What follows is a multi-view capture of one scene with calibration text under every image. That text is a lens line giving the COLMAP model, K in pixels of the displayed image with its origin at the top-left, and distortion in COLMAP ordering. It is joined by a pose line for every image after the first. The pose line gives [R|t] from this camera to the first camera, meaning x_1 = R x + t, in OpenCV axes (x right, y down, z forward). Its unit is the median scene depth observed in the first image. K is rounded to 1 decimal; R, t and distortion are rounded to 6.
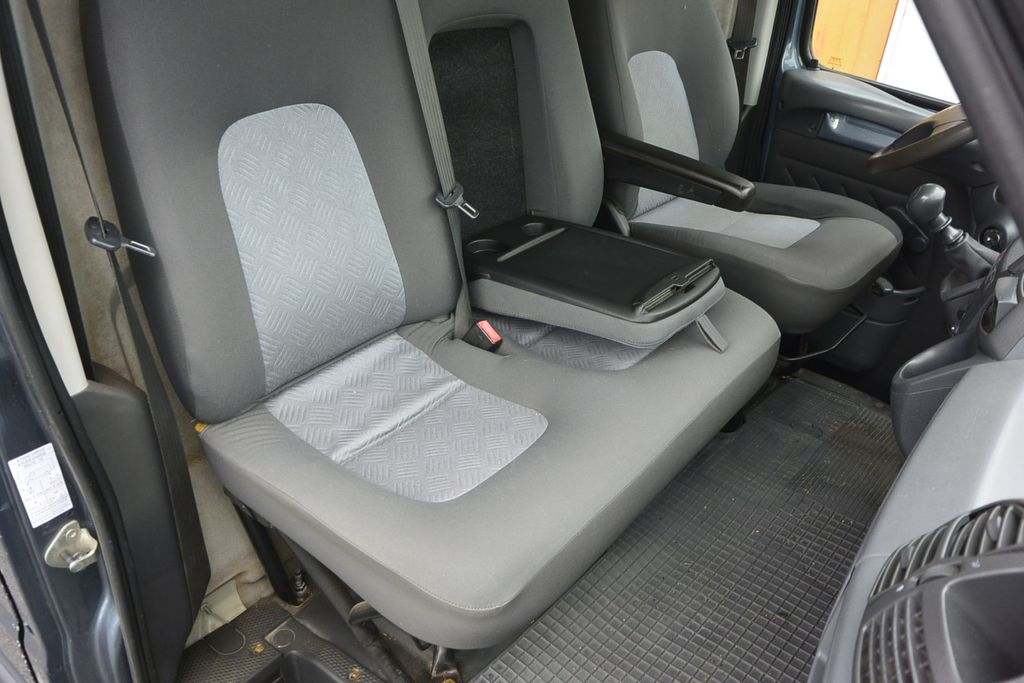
lens RADIAL K [[781.5, 0, 506.0], [0, 781.5, 365.2], [0, 0, 1]] dist [-0.004234, 0.007530]
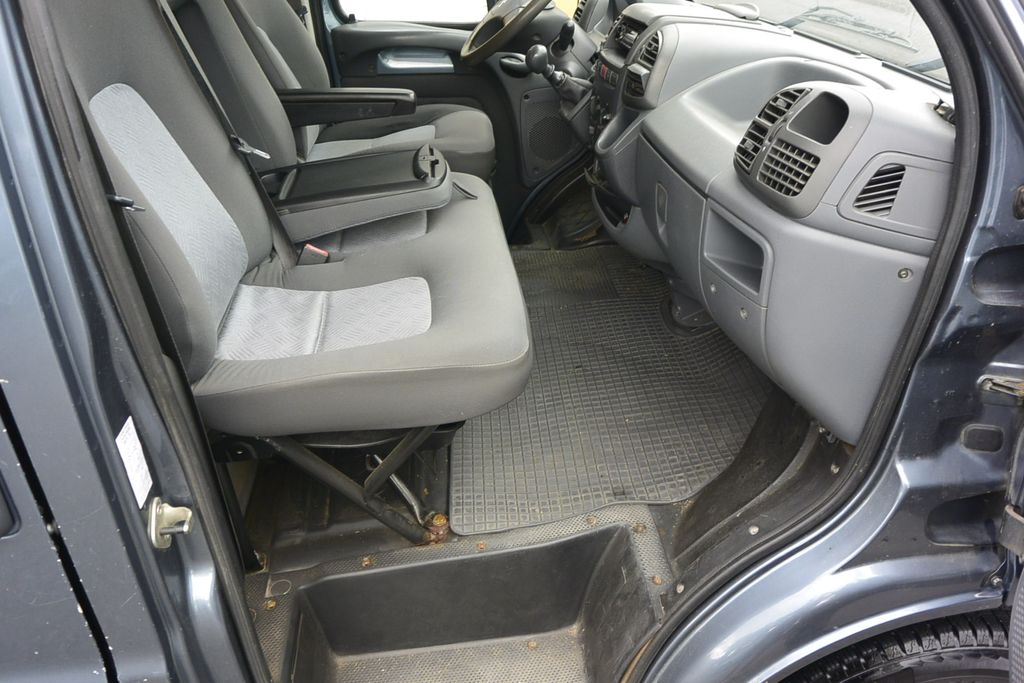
lens RADIAL K [[781.5, 0, 506.0], [0, 781.5, 365.2], [0, 0, 1]] dist [-0.004234, 0.007530]
pose [[0.705334, -0.430752, 0.562989, -0.568987], [0.448789, 0.886113, 0.115720, 0.104722], [-0.548718, 0.171042, 0.818323, -0.083023]]
